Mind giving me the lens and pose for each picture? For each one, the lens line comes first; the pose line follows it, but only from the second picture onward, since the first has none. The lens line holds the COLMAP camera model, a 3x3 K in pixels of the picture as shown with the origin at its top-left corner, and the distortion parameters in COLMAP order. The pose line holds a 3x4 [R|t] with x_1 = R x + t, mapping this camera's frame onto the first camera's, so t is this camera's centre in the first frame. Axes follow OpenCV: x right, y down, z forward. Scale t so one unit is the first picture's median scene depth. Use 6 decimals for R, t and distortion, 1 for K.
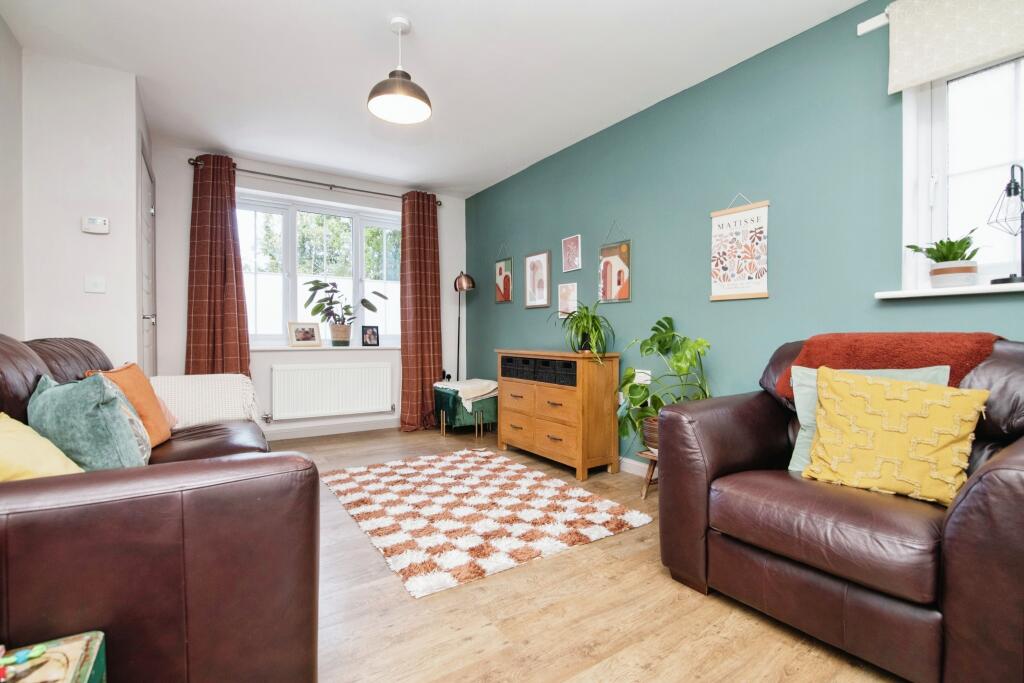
lens RADIAL K [[475.3, 0, 506.2], [0, 475.3, 340.0], [0, 0, 1]] dist [-0.018174, 0.000097]
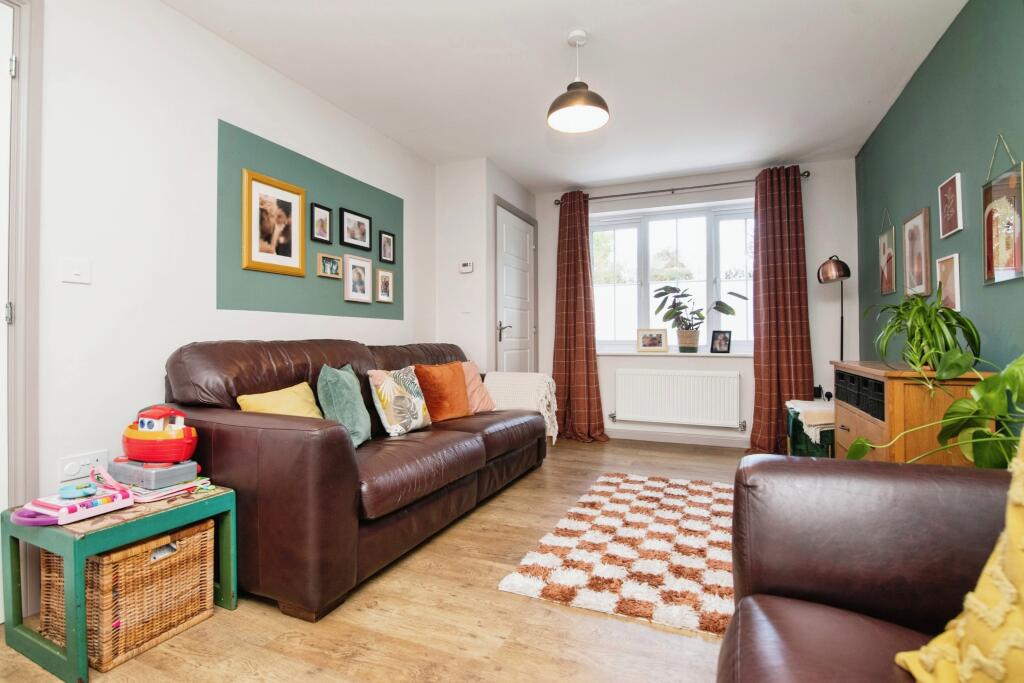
lens RADIAL K [[493.7, 0, 511.9], [0, 493.7, 332.6], [0, 0, 1]] dist [-0.022189, -0.000134]
pose [[0.543933, -0.016058, -0.838975, 0.300726], [-0.006304, 0.999710, -0.023222, -0.002004], [0.839105, 0.017920, 0.543674, 0.164120]]
